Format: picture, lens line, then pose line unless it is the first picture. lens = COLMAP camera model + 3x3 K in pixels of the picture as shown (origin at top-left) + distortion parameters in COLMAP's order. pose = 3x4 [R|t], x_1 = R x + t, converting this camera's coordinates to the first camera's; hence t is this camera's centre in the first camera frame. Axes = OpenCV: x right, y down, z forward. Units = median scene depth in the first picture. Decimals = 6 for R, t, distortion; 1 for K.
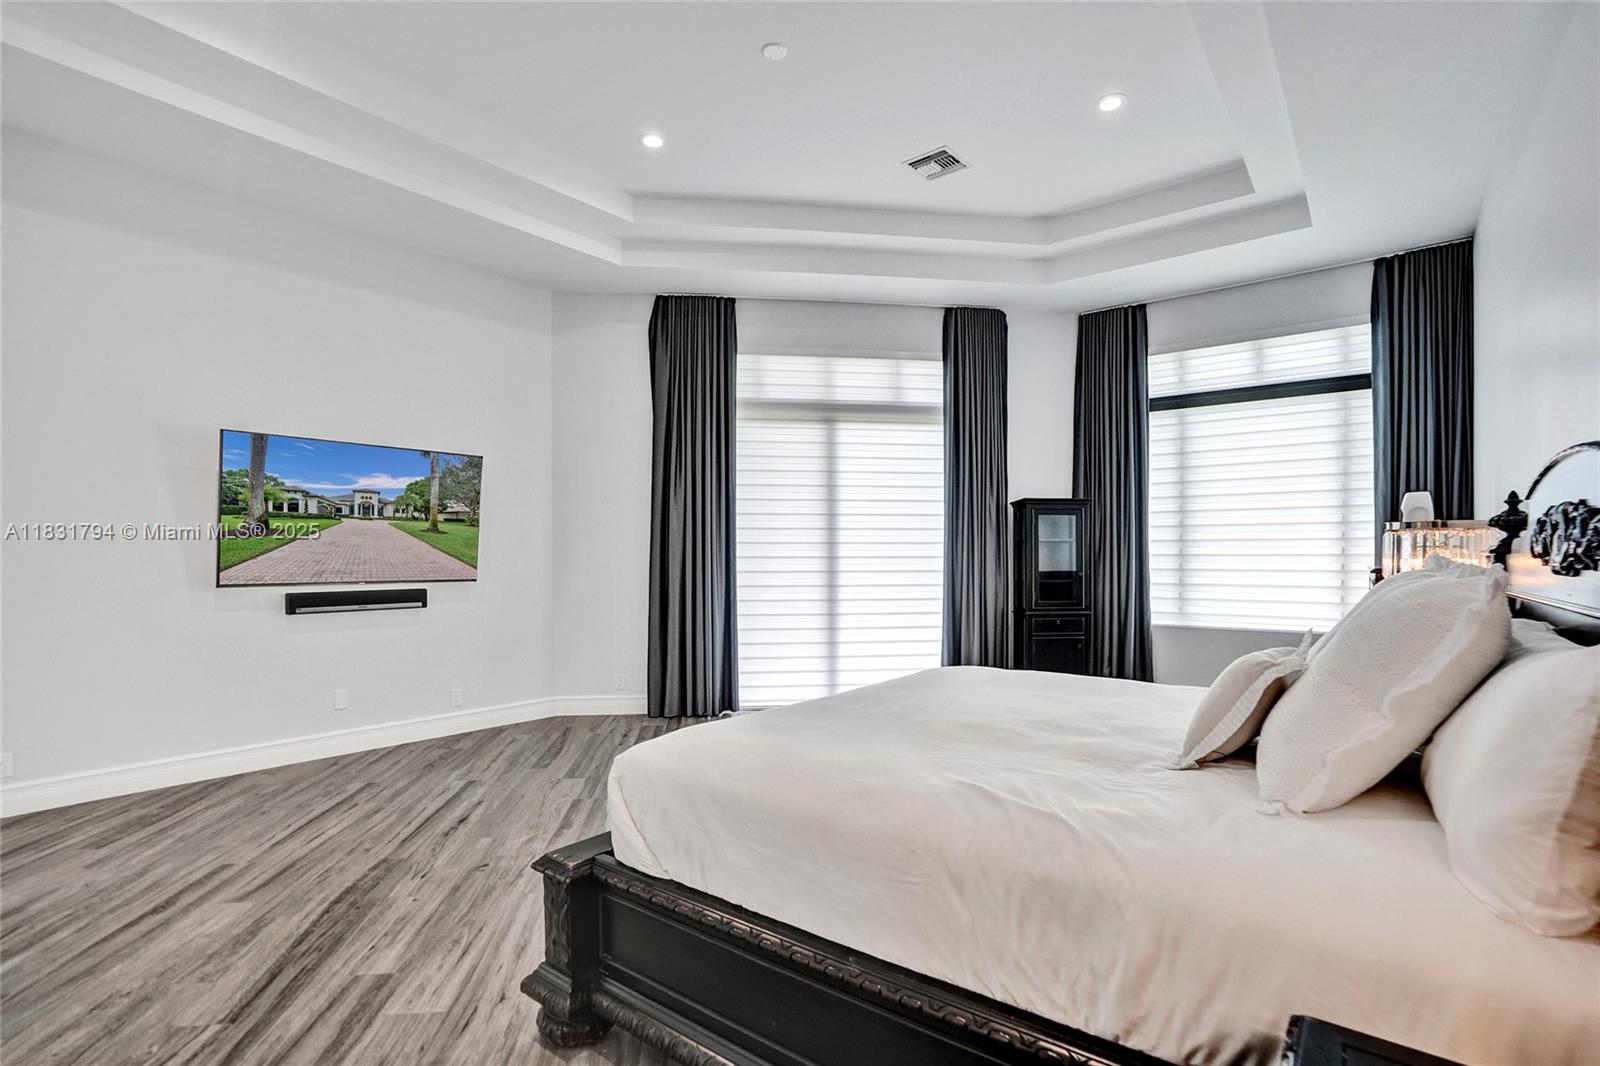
lens RADIAL K [[762.3, 0, 802.0], [0, 762.3, 571.6], [0, 0, 1]] dist [-0.045906, 0.010921]
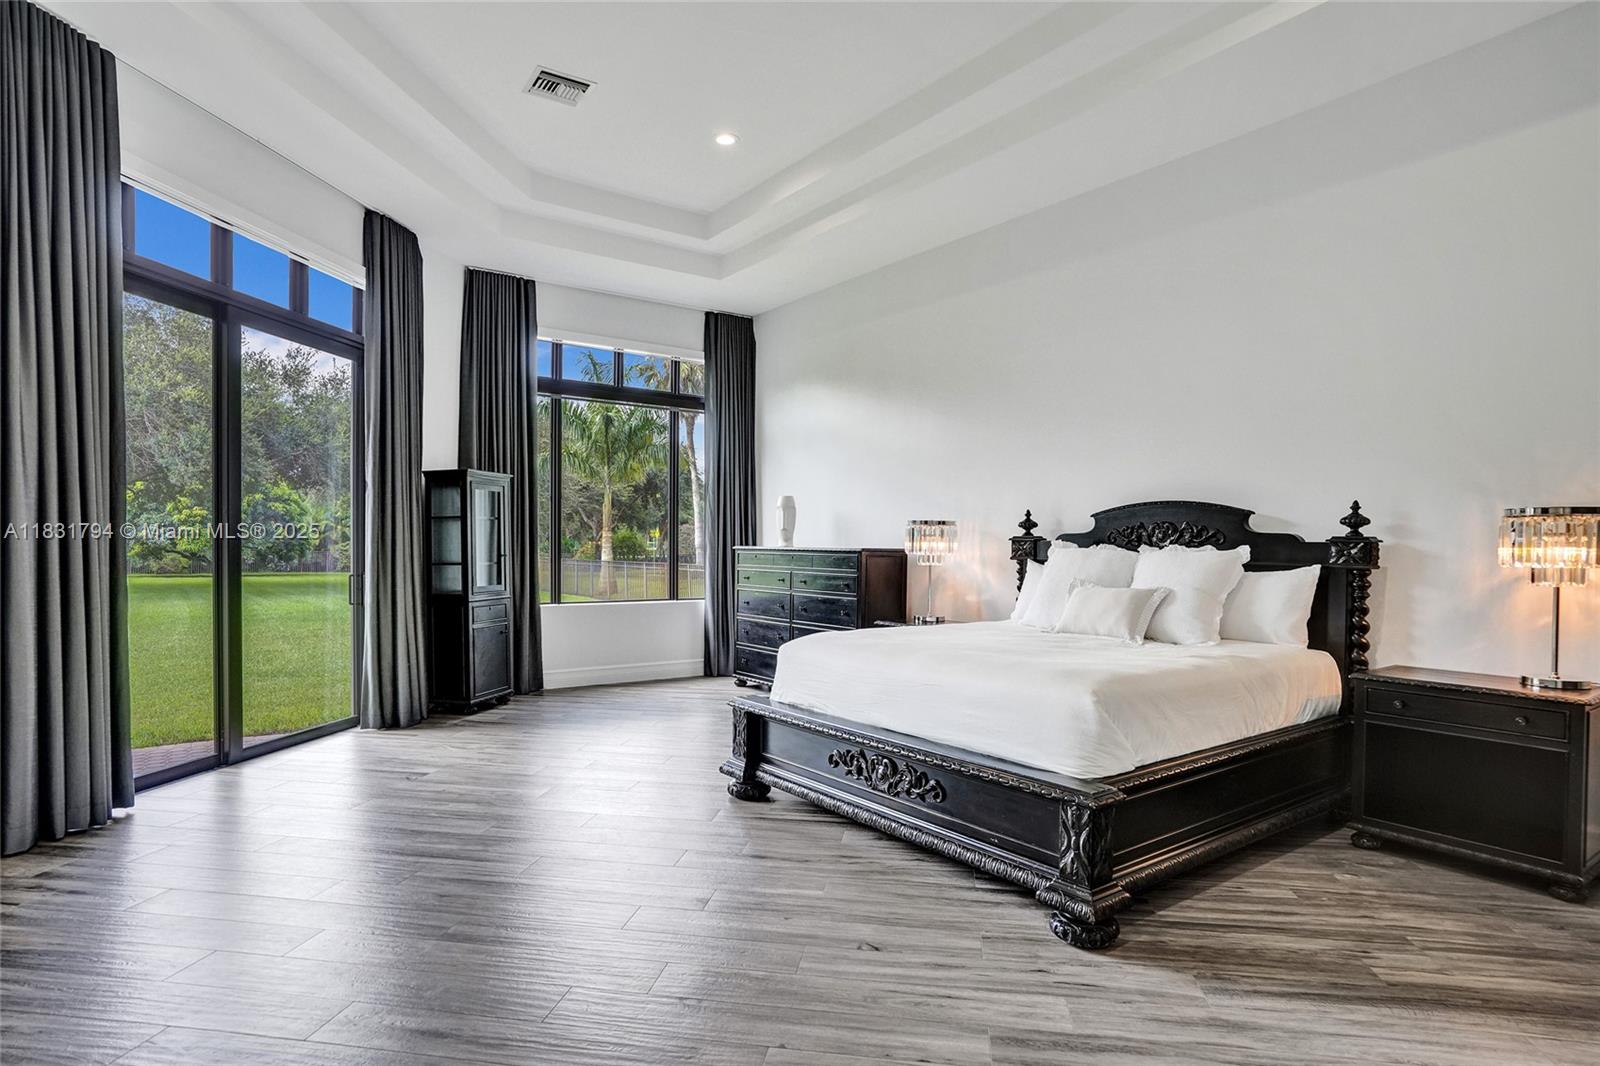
lens RADIAL K [[873.8, 0, 820.7], [0, 873.8, 567.0], [0, 0, 1]] dist [-0.018798, 0.005023]
pose [[0.250742, -0.022013, 0.967804, -0.699275], [0.001419, 0.999749, 0.022372, -0.006388], [-0.968053, -0.004236, 0.250710, 0.428670]]
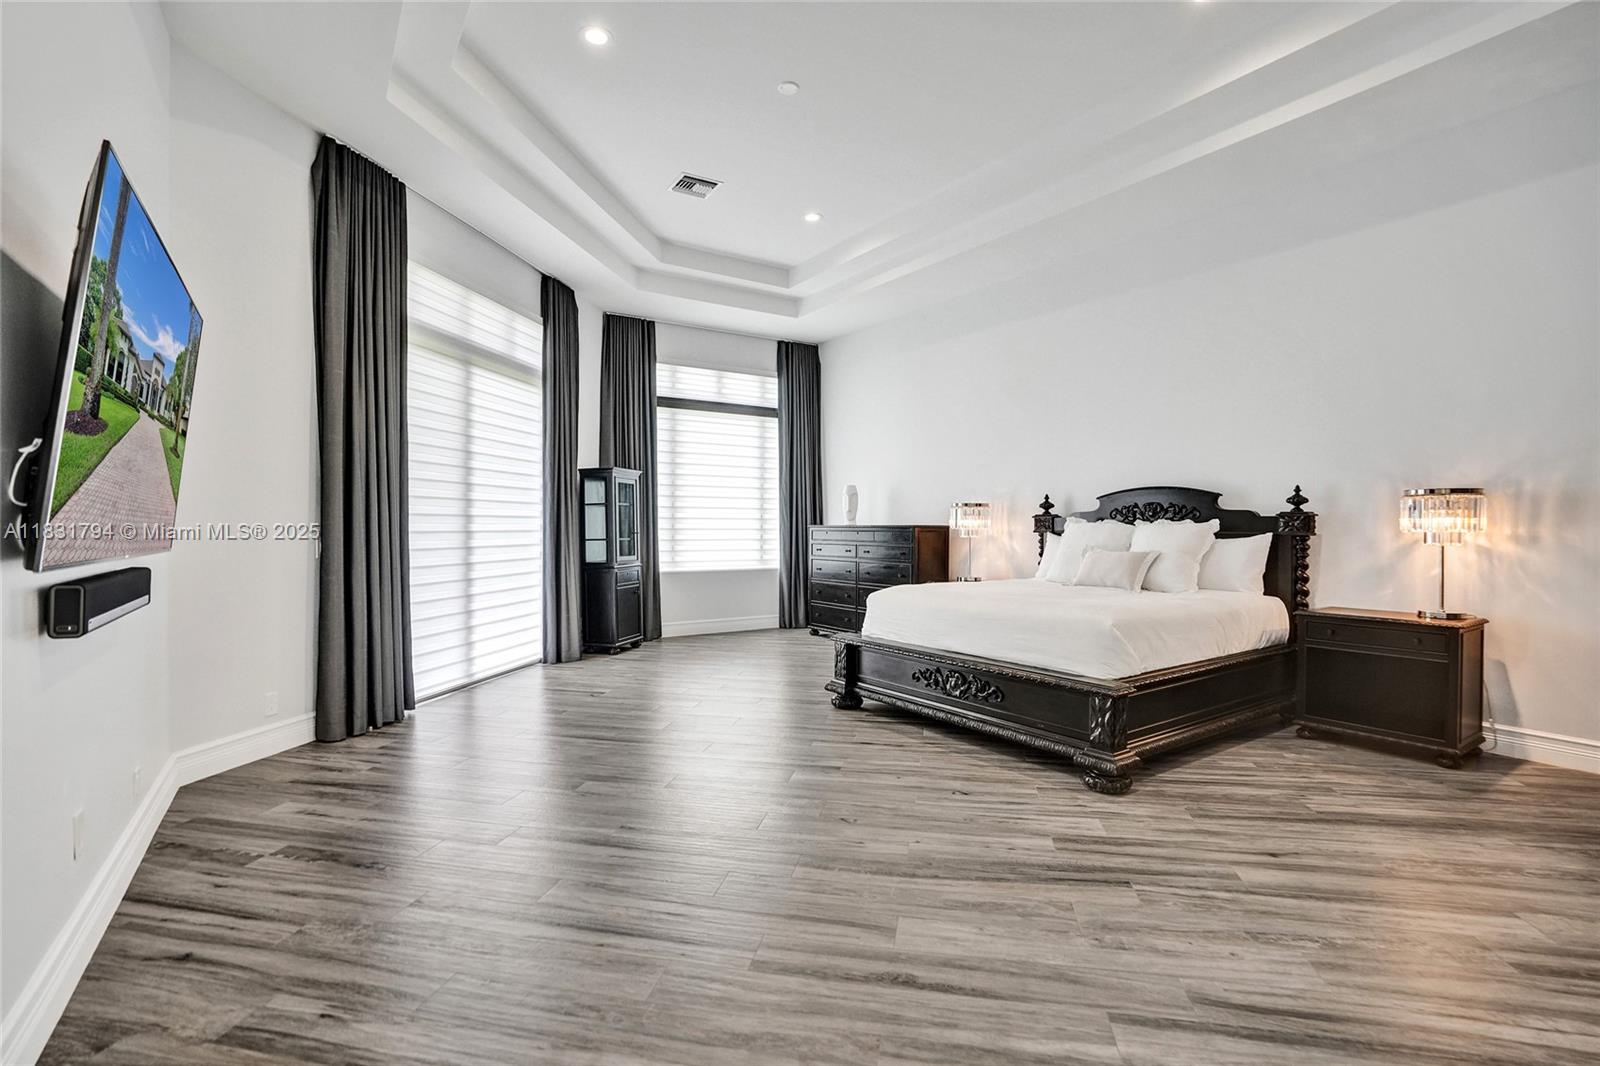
lens RADIAL K [[762.3, 0, 807.8], [0, 762.3, 534.9], [0, 0, 1]] dist [-0.045906, 0.010921]
pose [[0.289783, -0.008852, 0.957051, -0.871456], [0.008794, 0.999940, 0.006586, 0.001827], [-0.957052, 0.006508, 0.289843, 0.466226]]
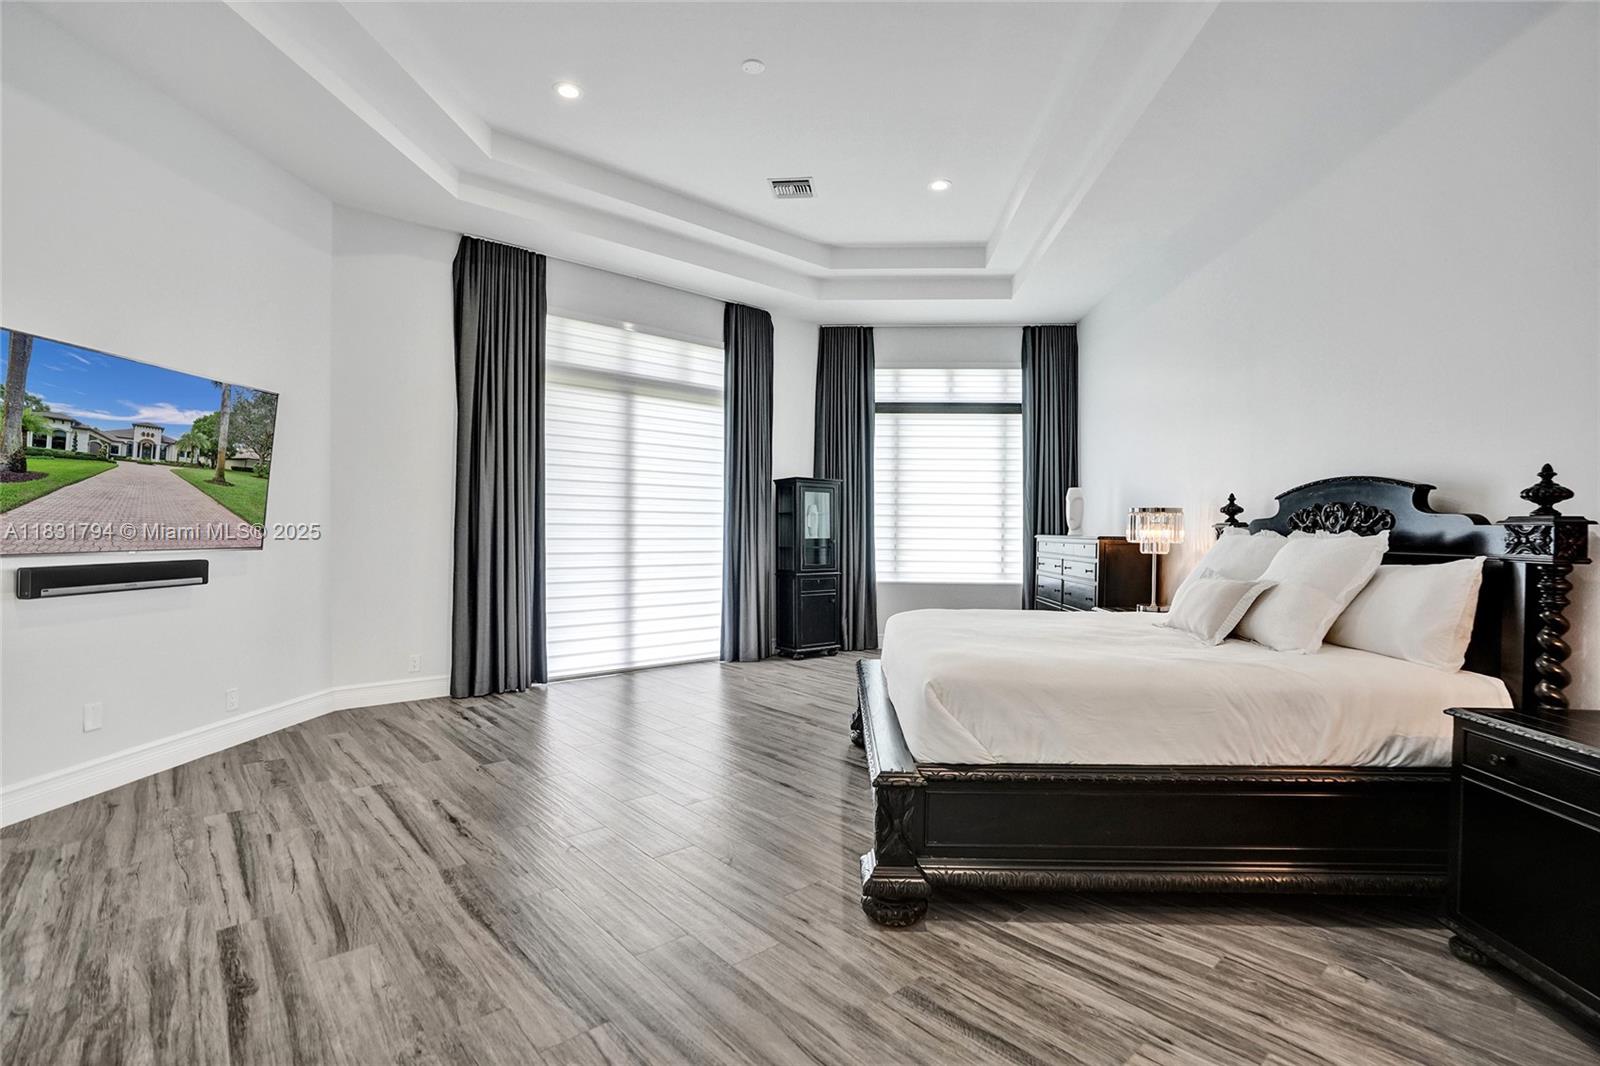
lens RADIAL K [[762.3, 0, 805.1], [0, 762.3, 532.3], [0, 0, 1]] dist [-0.045906, 0.010921]
pose [[0.816815, 0.009607, 0.576820, -0.452511], [-0.004730, 0.999939, -0.009957, 0.001500], [-0.576881, 0.005404, 0.816810, 0.034526]]
